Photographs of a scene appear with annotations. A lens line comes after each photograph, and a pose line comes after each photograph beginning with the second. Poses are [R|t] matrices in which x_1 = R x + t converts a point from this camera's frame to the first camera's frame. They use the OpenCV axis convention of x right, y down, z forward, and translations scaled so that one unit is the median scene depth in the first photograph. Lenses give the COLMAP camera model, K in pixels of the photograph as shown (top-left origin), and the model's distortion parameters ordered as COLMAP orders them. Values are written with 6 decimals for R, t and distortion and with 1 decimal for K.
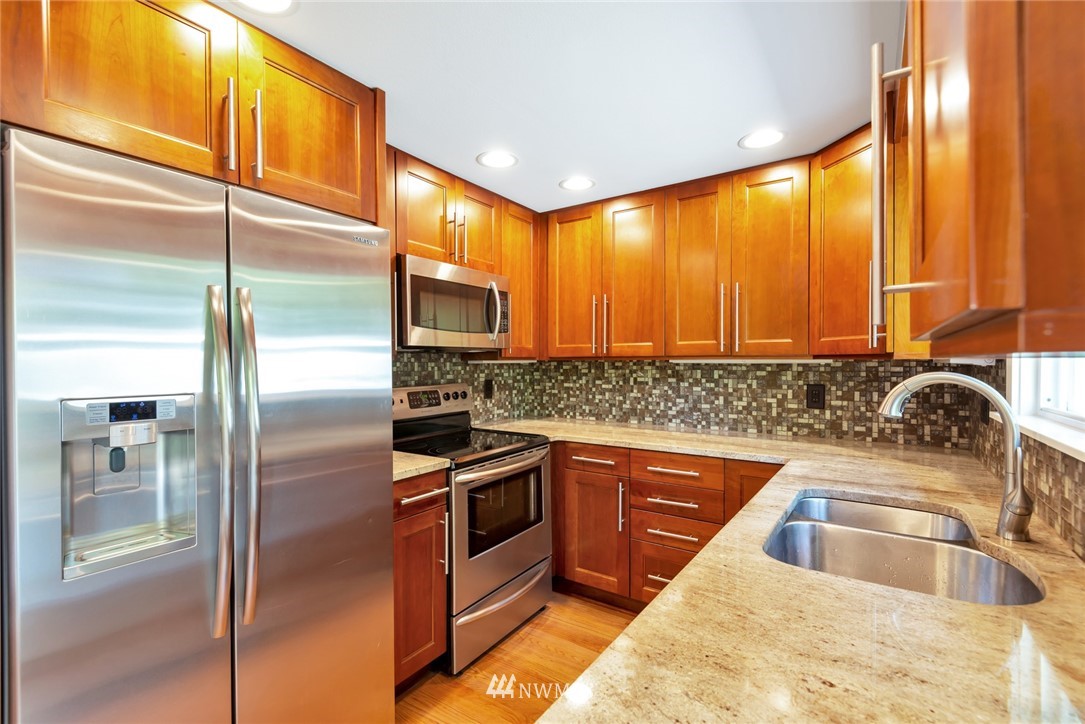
lens RADIAL K [[503.2, 0, 542.5], [0, 503.2, 362.0], [0, 0, 1]] dist [0.032244, -0.000585]
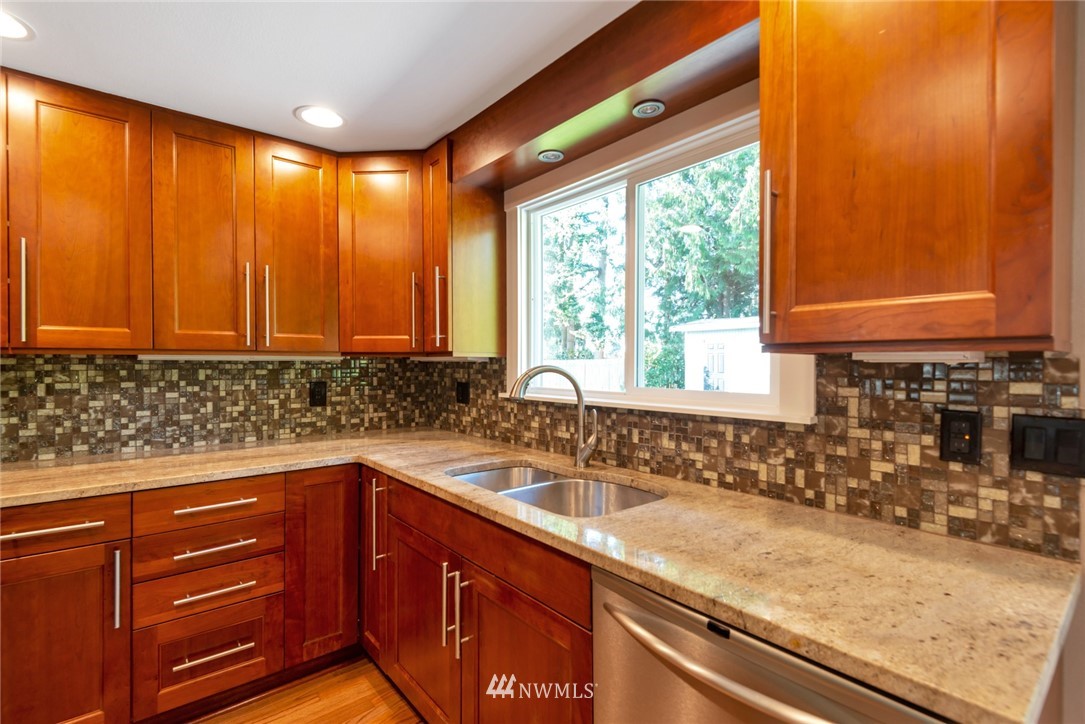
lens RADIAL K [[503.2, 0, 542.5], [0, 503.2, 362.0], [0, 0, 1]] dist [0.032244, -0.000585]
pose [[0.291684, 0.001235, 0.956514, -0.268856], [0.000458, 0.999999, -0.001431, 0.006555], [-0.956515, 0.000856, 0.291683, 0.276945]]
